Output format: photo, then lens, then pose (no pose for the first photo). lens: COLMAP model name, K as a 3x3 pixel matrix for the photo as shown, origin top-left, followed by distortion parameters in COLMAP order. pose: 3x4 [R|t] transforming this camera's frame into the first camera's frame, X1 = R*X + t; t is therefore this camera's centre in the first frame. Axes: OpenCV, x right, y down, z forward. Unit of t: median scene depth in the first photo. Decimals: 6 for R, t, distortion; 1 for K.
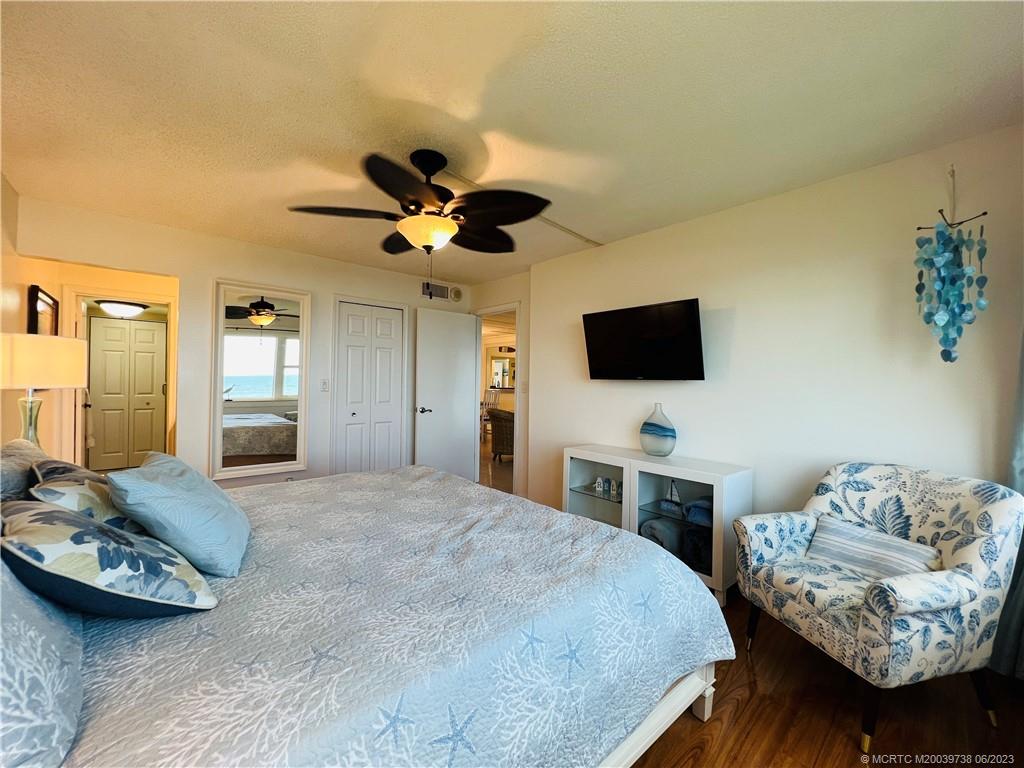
lens RADIAL K [[408.7, 0, 509.5], [0, 408.7, 380.5], [0, 0, 1]] dist [-0.002484, 0.000978]
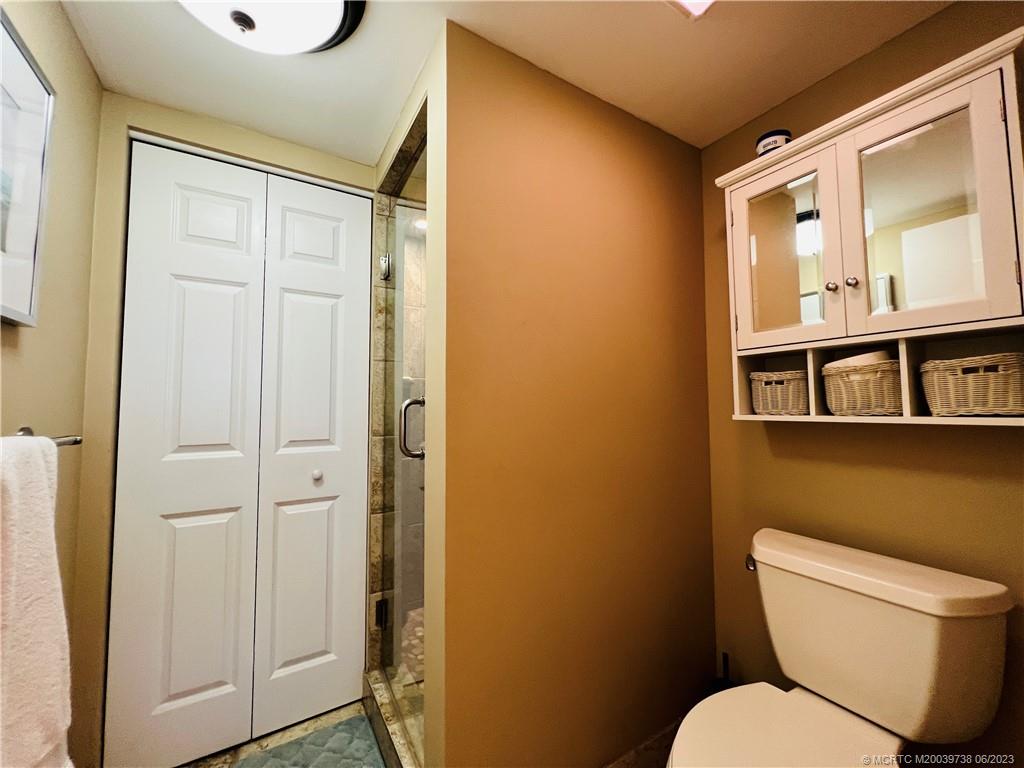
lens RADIAL K [[408.7, 0, 509.0], [0, 408.7, 378.4], [0, 0, 1]] dist [-0.002484, 0.000978]
pose [[0.986235, -0.029749, -0.162652, -2.610844], [0.020142, 0.997971, -0.060397, 0.029482], [0.164118, 0.056290, 0.984833, 2.736631]]
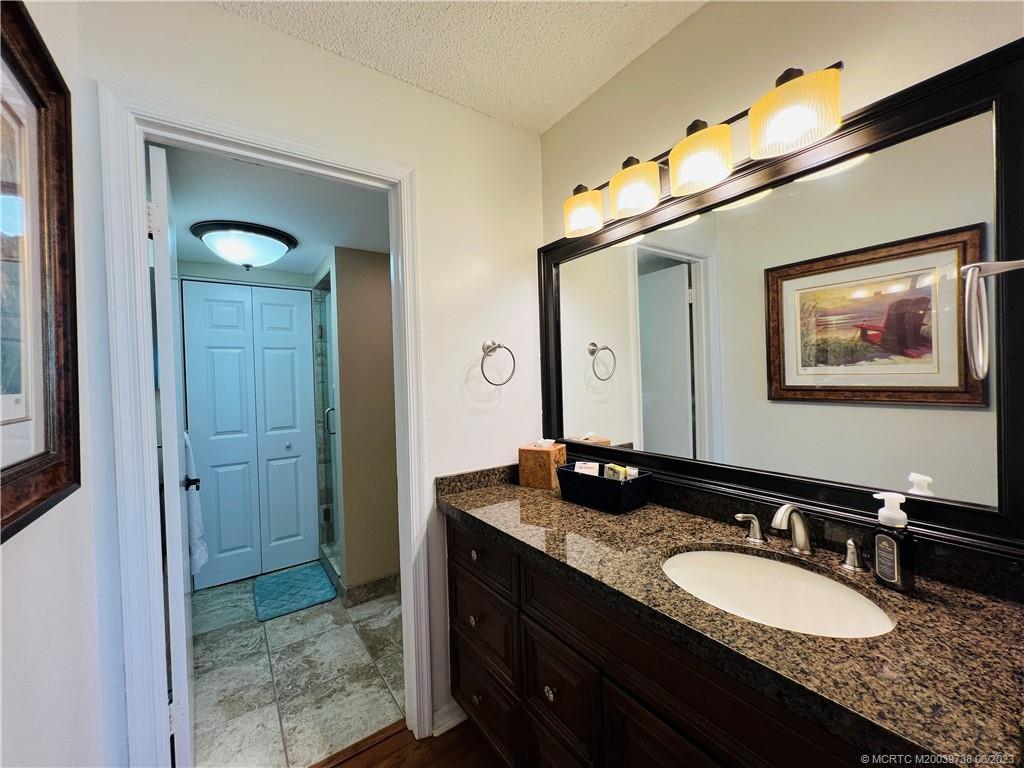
lens RADIAL K [[408.7, 0, 507.9], [0, 408.7, 377.1], [0, 0, 1]] dist [-0.002484, 0.000978]
pose [[0.992653, -0.046237, -0.111811, -2.003994], [0.046887, 0.998895, 0.003193, -0.076482], [0.111540, -0.008412, 0.993724, 1.890674]]
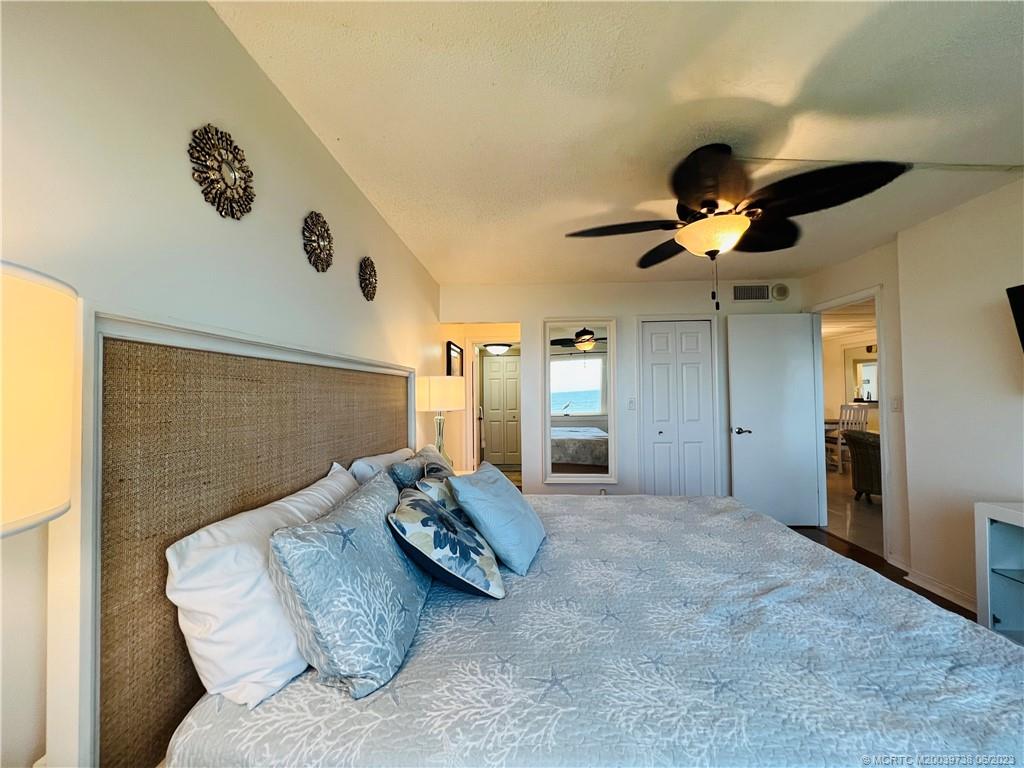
lens RADIAL K [[408.7, 0, 510.7], [0, 408.7, 380.9], [0, 0, 1]] dist [-0.002484, 0.000978]
pose [[0.726373, -0.044778, -0.685840, 0.102820], [0.022956, 0.998899, -0.040904, -0.027667], [0.686917, 0.013968, 0.726602, 0.074462]]
